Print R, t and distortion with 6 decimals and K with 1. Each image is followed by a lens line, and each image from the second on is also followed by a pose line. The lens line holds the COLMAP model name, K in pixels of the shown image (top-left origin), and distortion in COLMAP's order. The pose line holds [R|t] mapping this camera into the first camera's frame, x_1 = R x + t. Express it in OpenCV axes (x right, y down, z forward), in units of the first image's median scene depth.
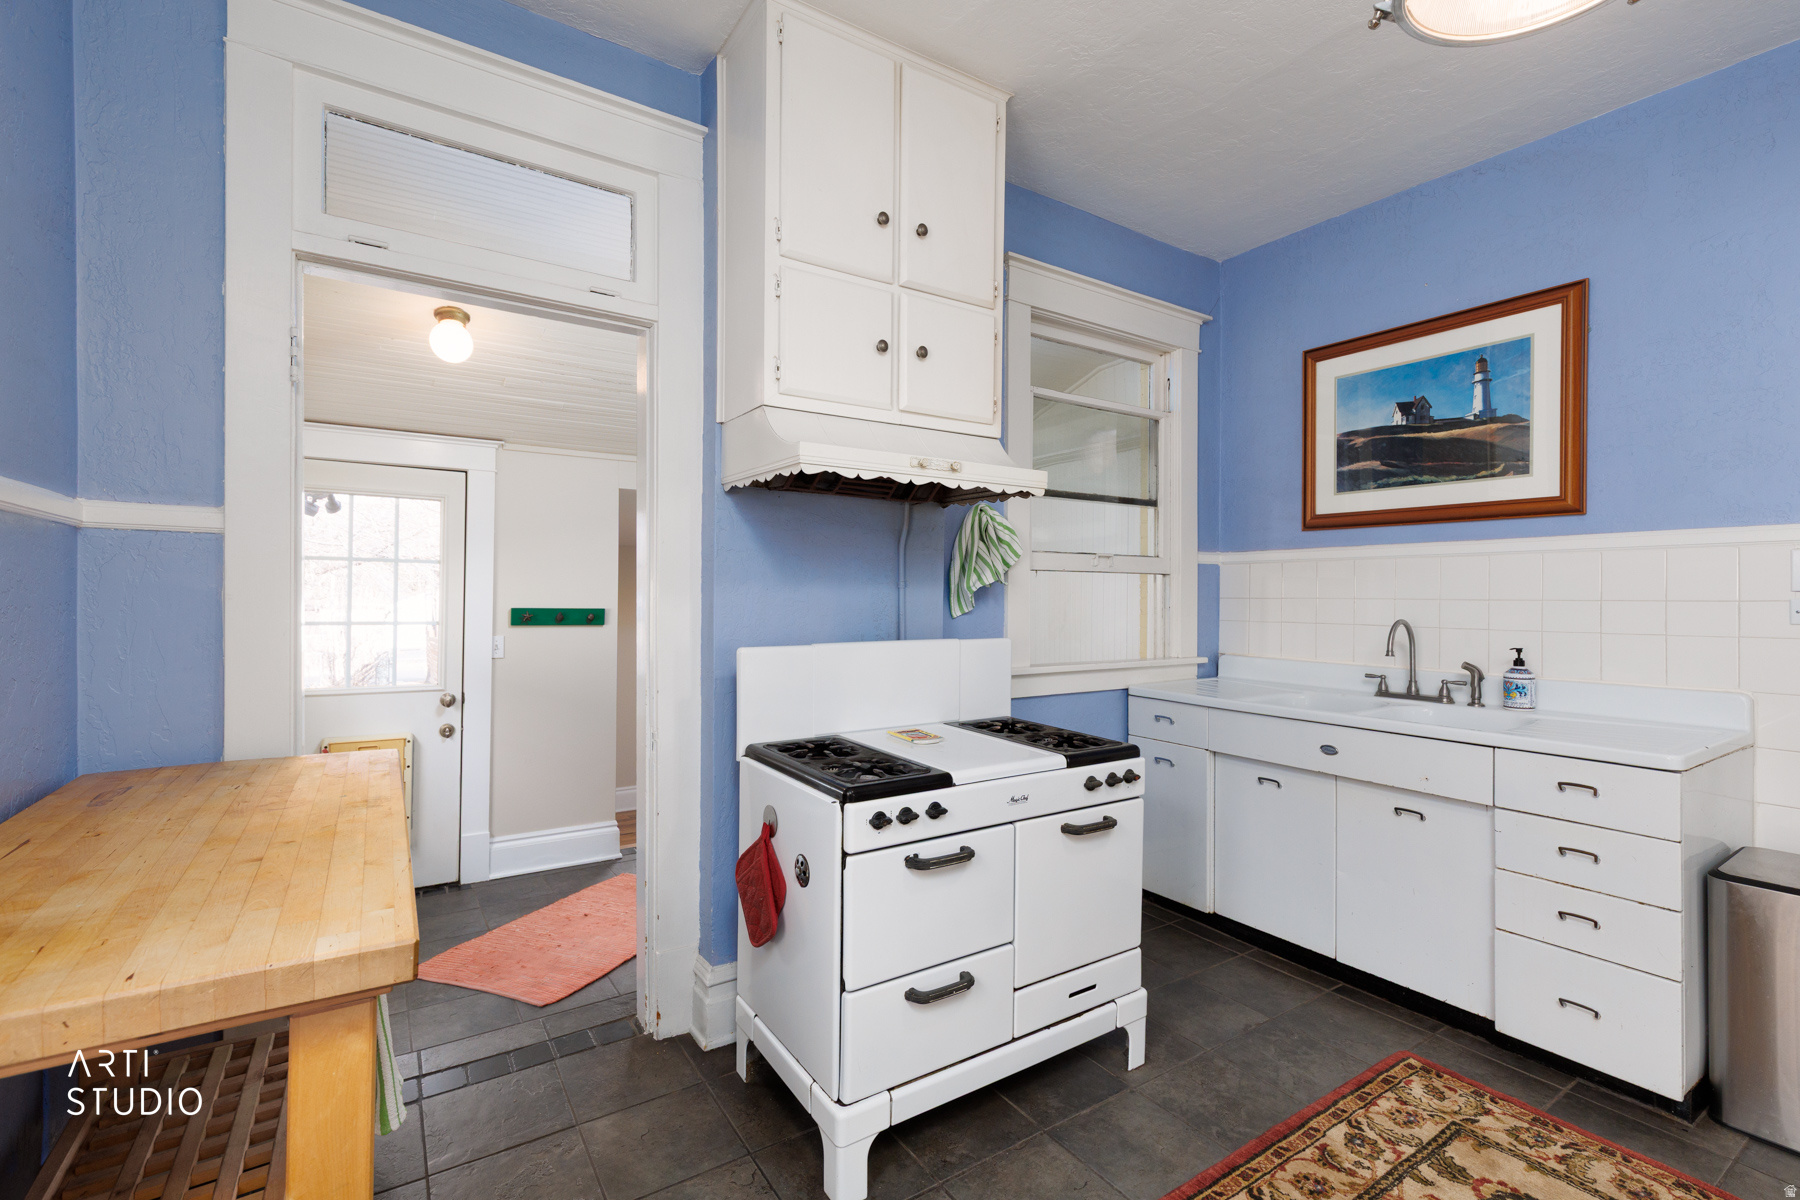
lens RADIAL K [[803.1, 0, 899.0], [0, 803.1, 595.0], [0, 0, 1]] dist [0.008755, -0.003488]
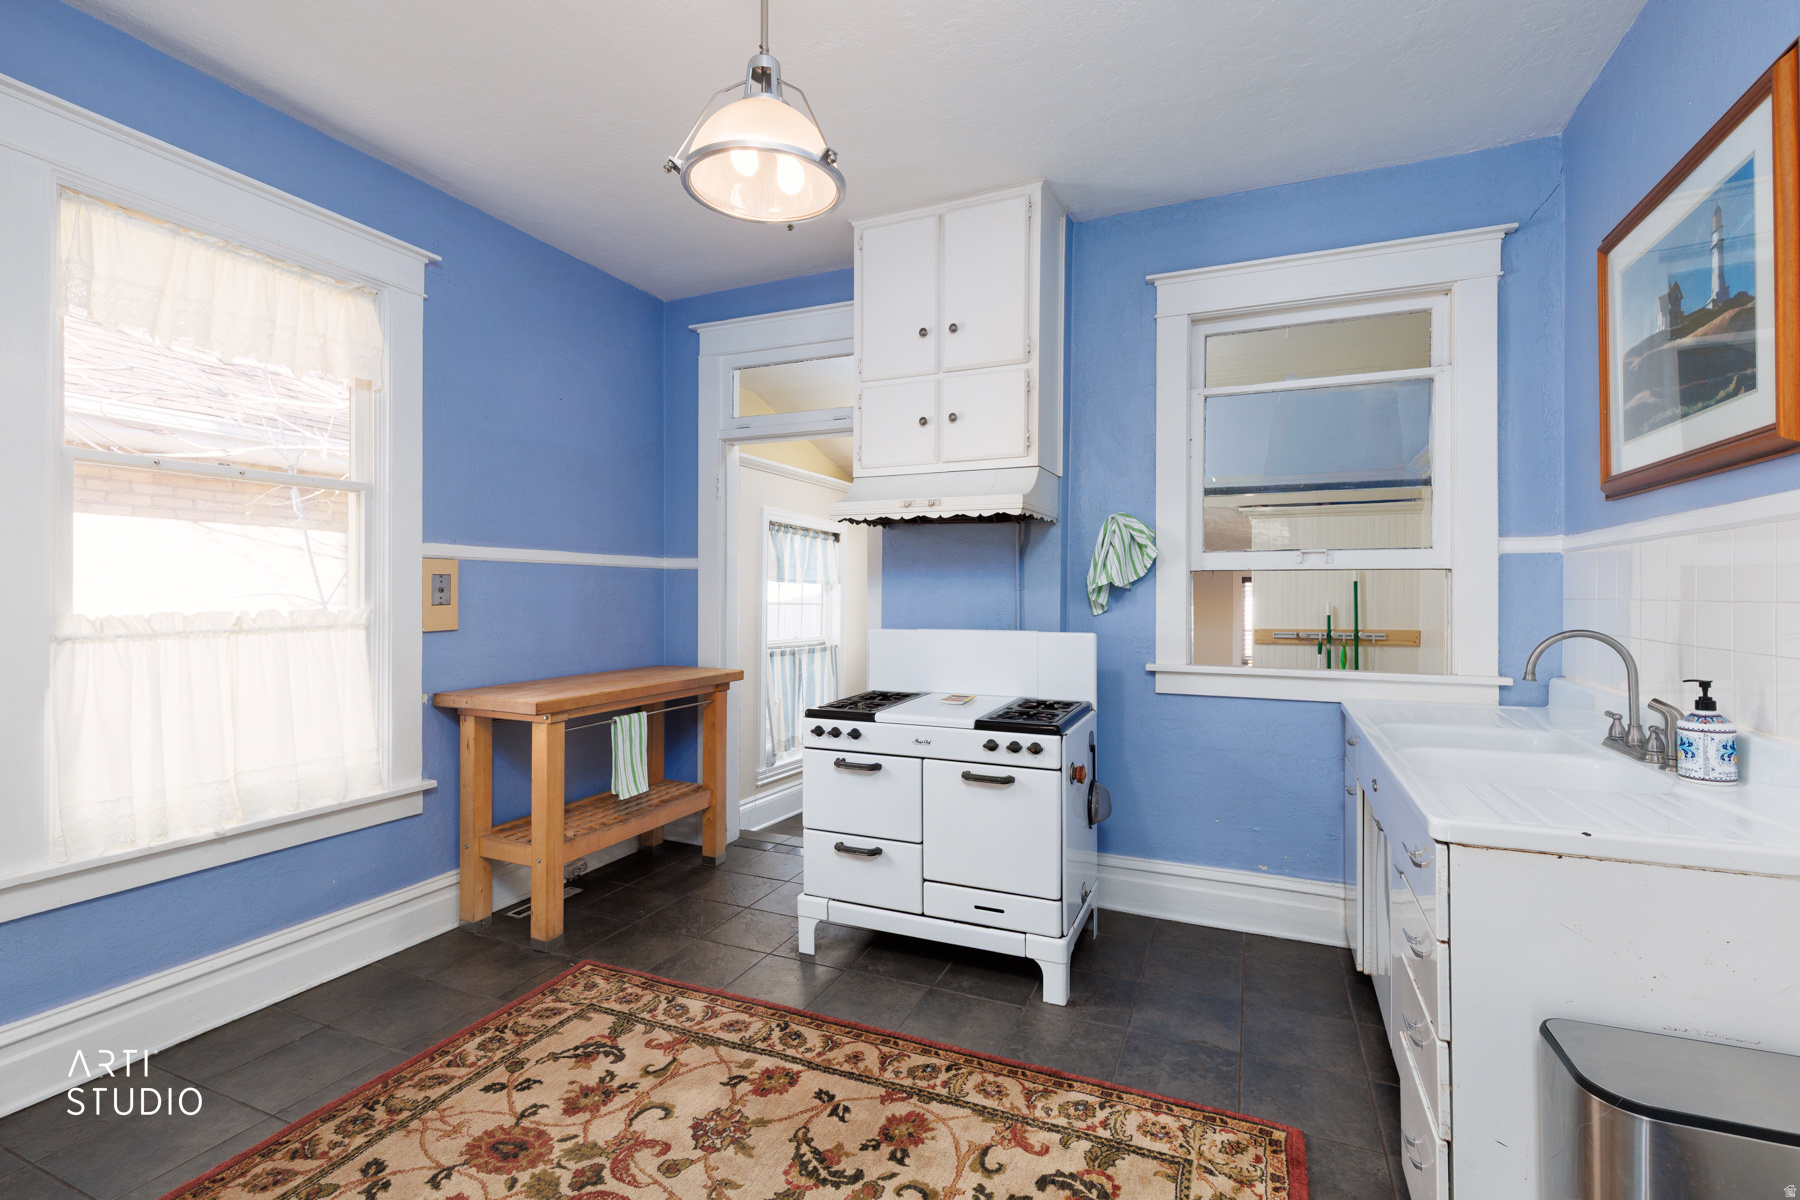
lens RADIAL K [[803.1, 0, 904.5], [0, 803.1, 591.6], [0, 0, 1]] dist [0.008755, -0.003488]
pose [[0.545779, -0.005144, -0.837914, 1.222560], [0.000507, 0.999983, -0.005809, 0.002119], [0.837929, 0.002745, 0.545772, 0.203197]]
